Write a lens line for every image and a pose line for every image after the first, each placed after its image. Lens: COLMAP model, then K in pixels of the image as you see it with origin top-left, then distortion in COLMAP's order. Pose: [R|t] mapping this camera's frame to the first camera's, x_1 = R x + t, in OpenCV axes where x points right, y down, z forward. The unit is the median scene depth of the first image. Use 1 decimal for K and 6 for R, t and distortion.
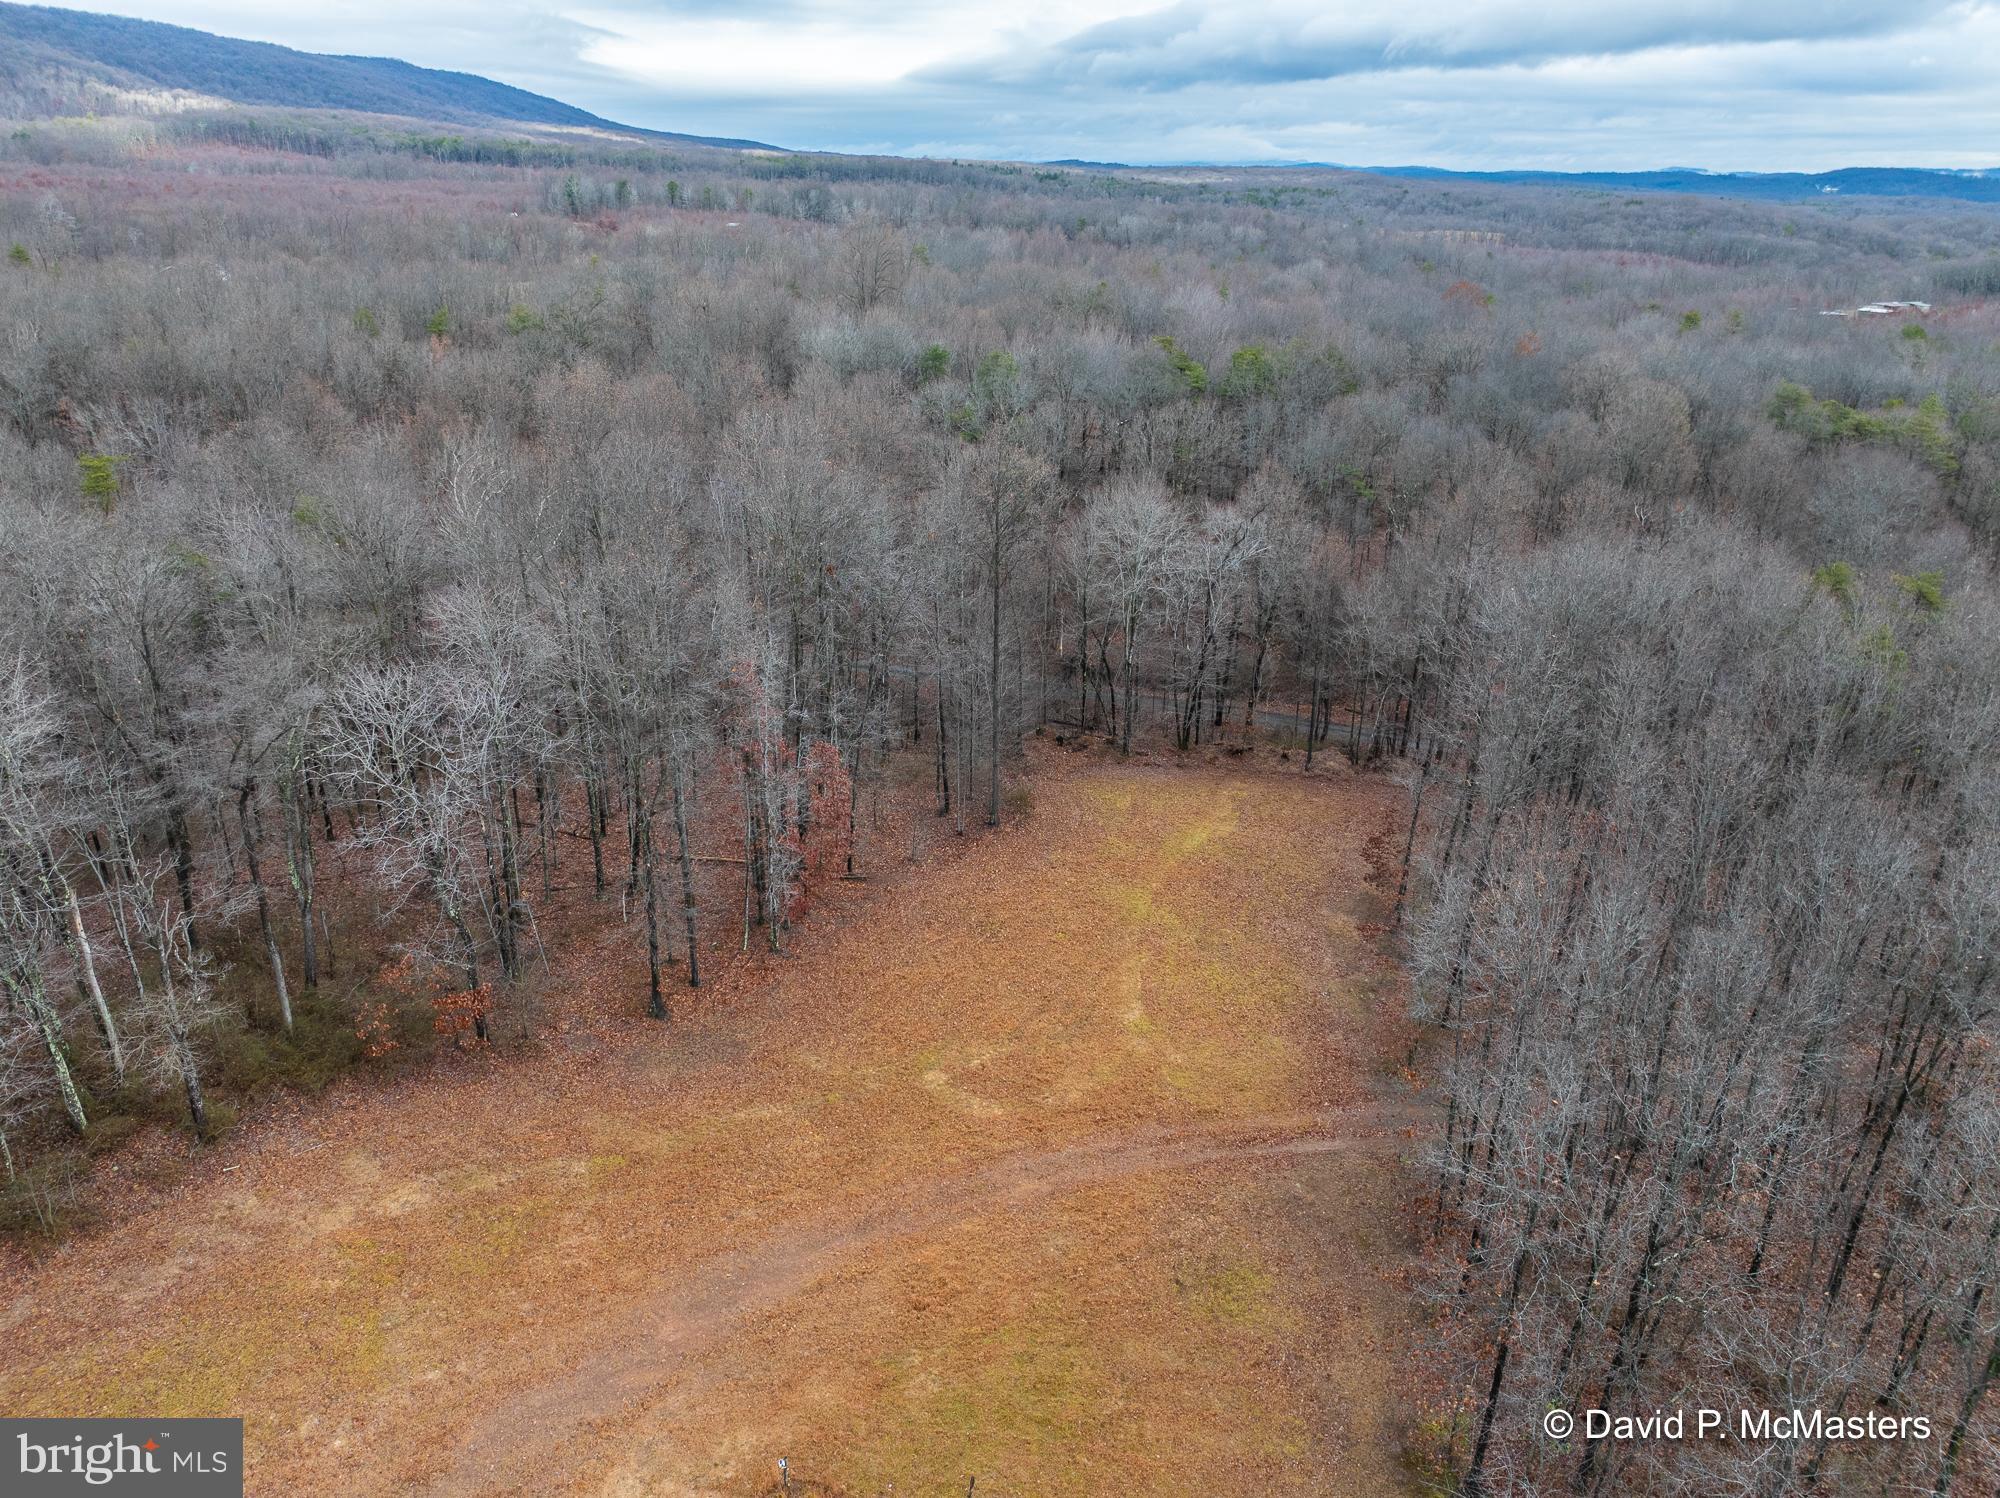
lens RADIAL K [[1401.3, 0, 1001.0], [0, 1401.3, 766.3], [0, 0, 1]] dist [-0.049269, 0.019410]
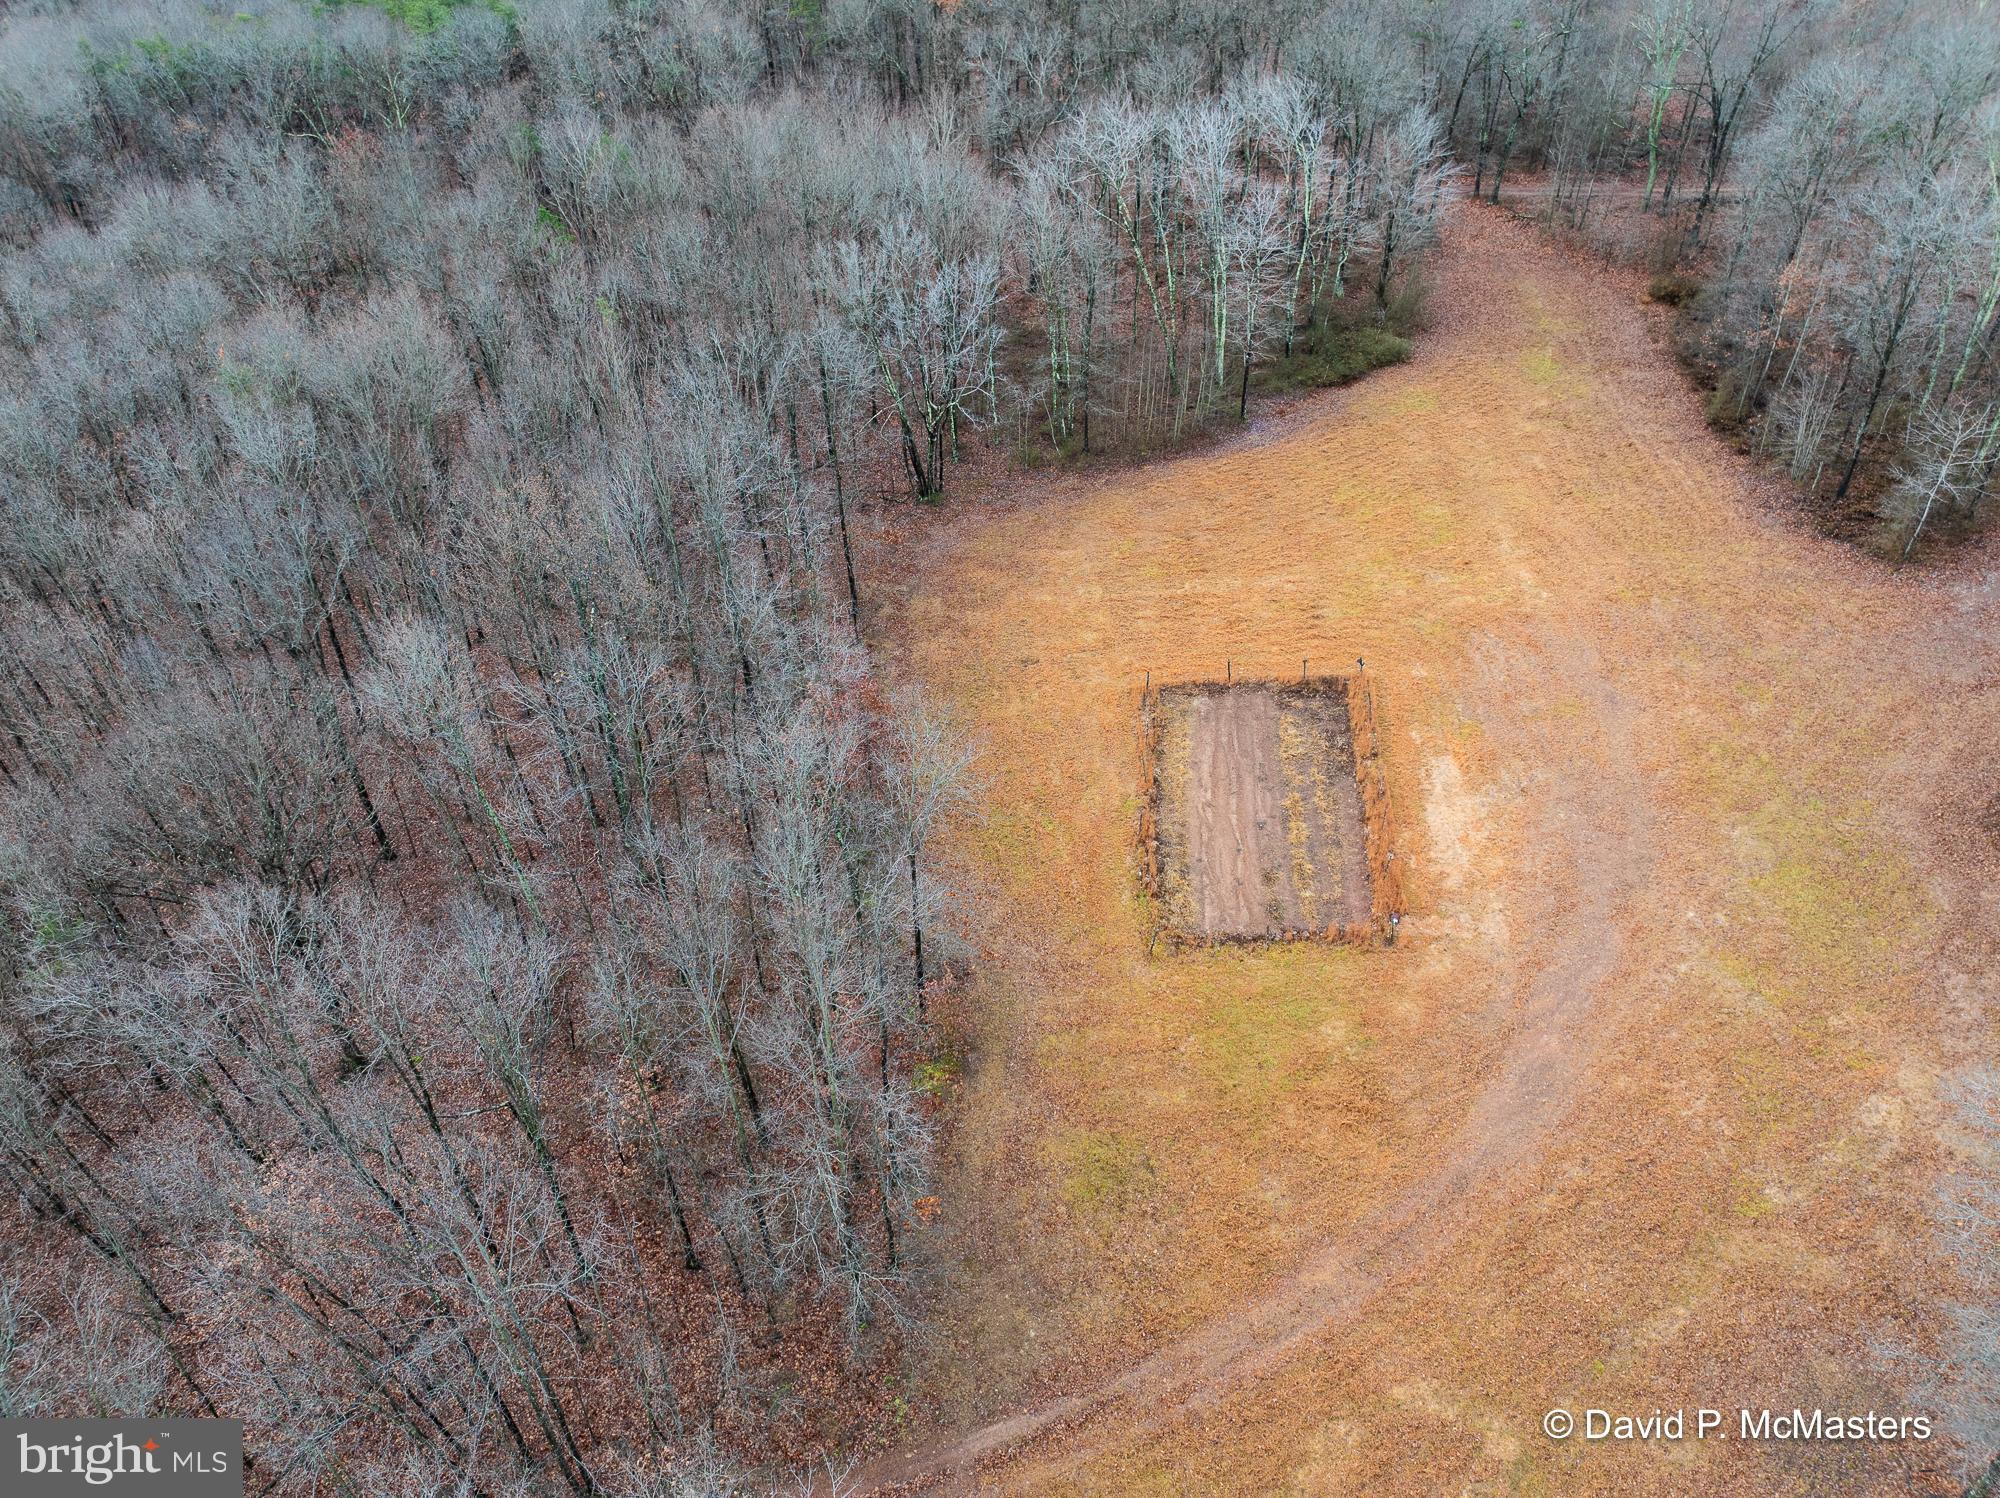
lens RADIAL K [[1401.3, 0, 1006.7], [0, 1401.3, 740.7], [0, 0, 1]] dist [-0.049269, 0.019410]
pose [[-0.991568, 0.082263, -0.100125, 0.075205], [-0.050981, 0.462708, 0.885044, -0.172247], [0.119135, 0.882686, -0.454612, 0.279361]]
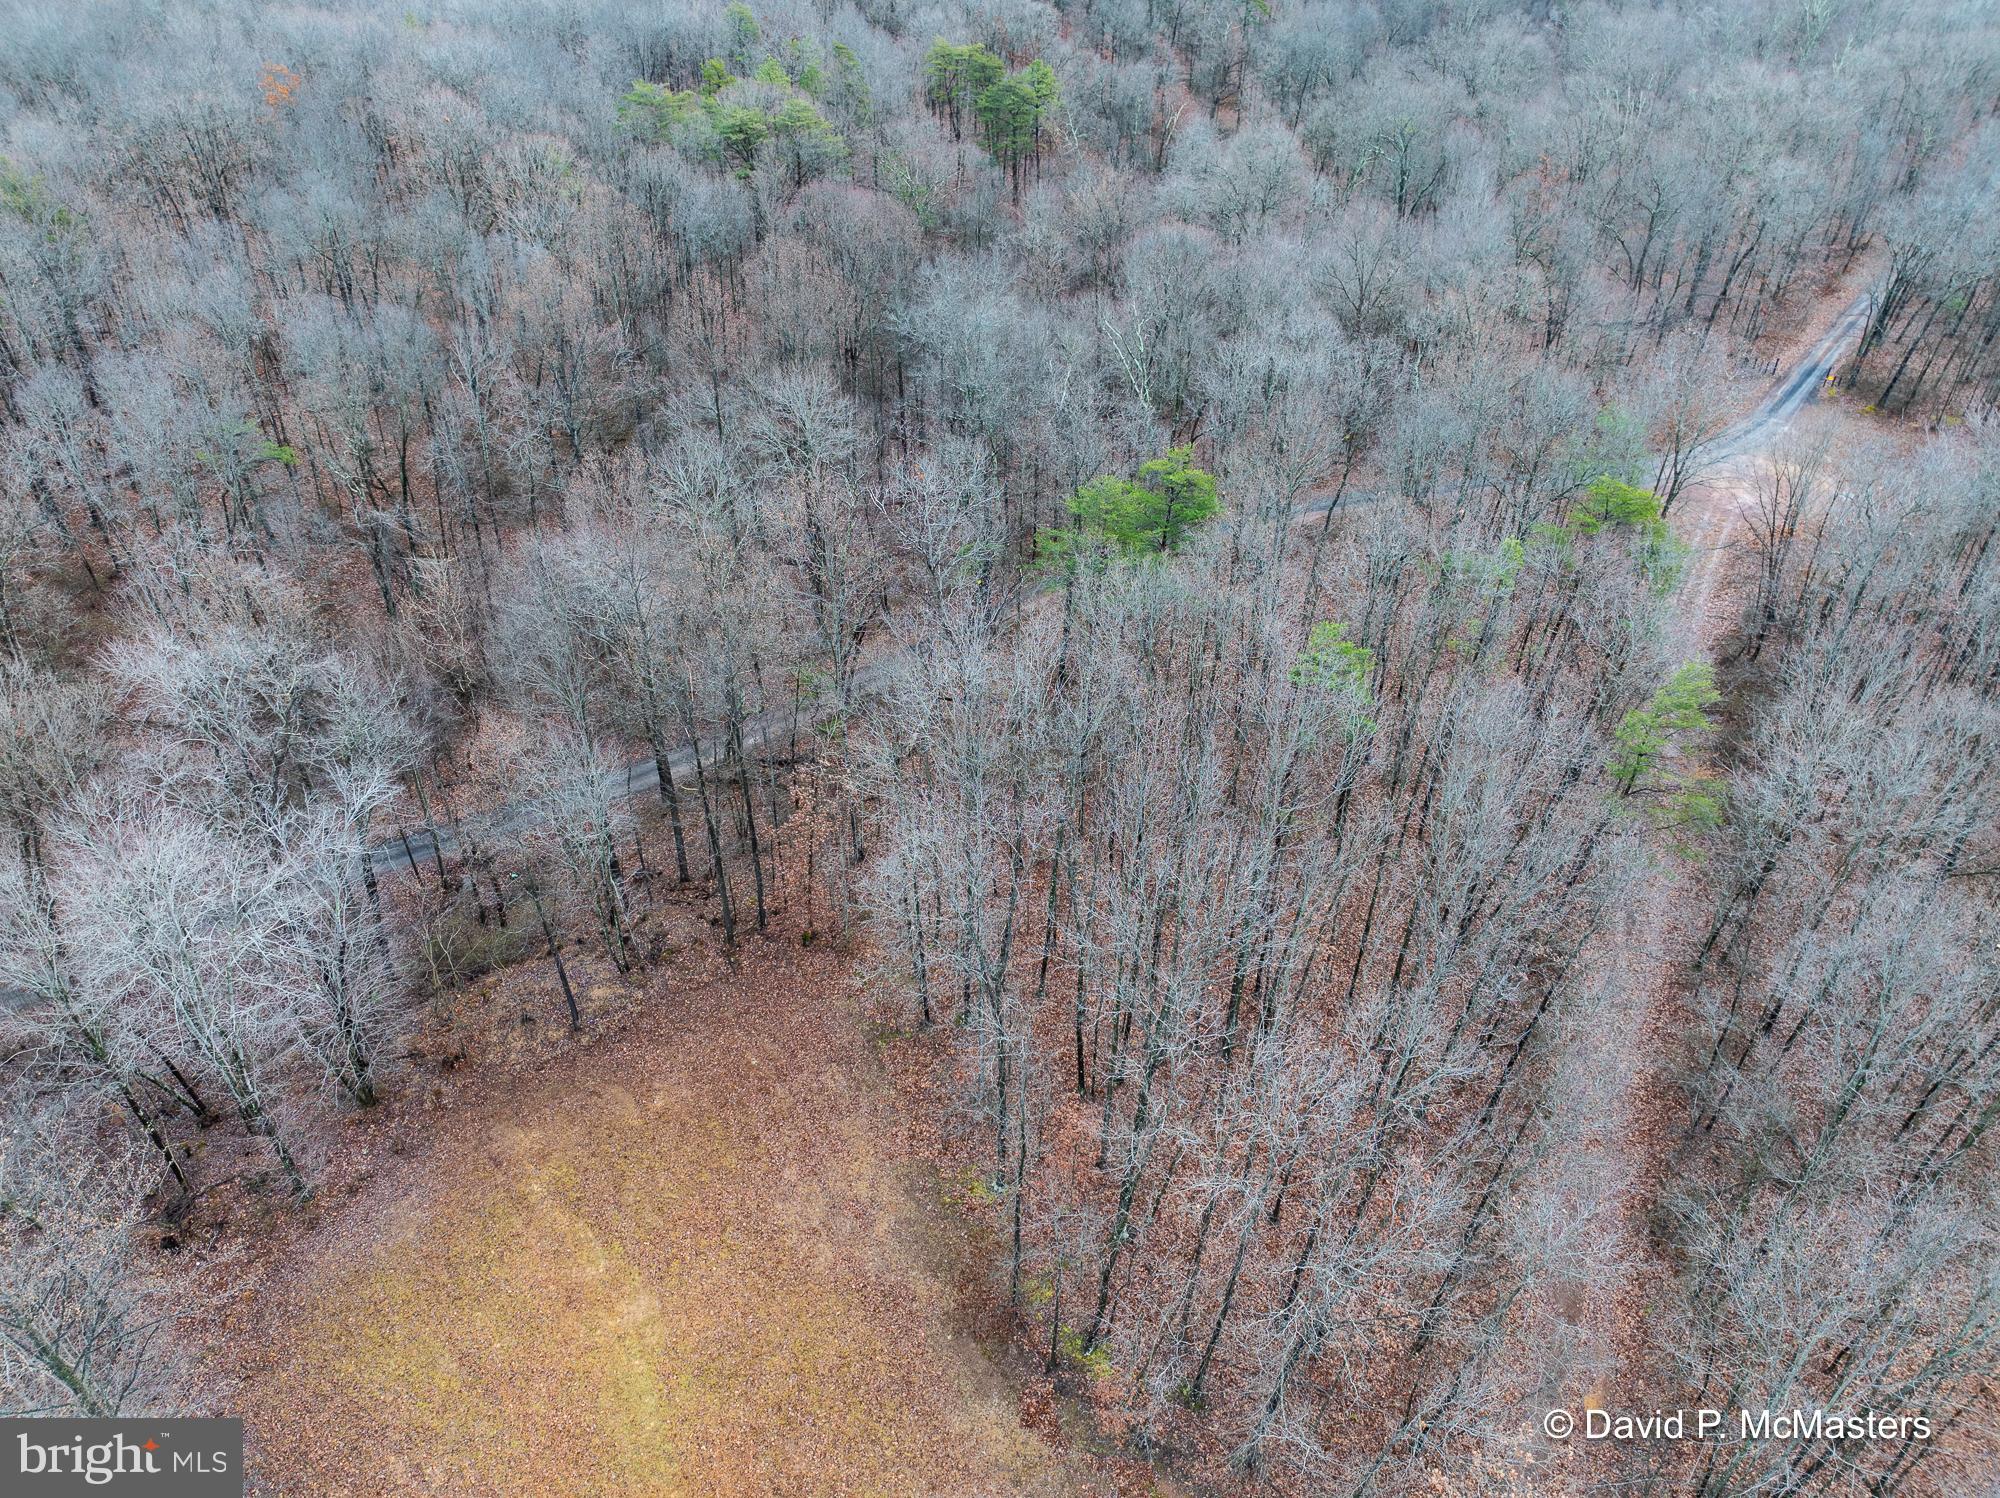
lens RADIAL K [[1401.3, 0, 986.5], [0, 1401.3, 753.5], [0, 0, 1]] dist [-0.049269, 0.019410]
pose [[0.614366, -0.501551, 0.609098, 0.003854], [0.318327, 0.863910, 0.390292, -0.147463], [-0.721957, -0.045890, 0.690414, 0.212980]]
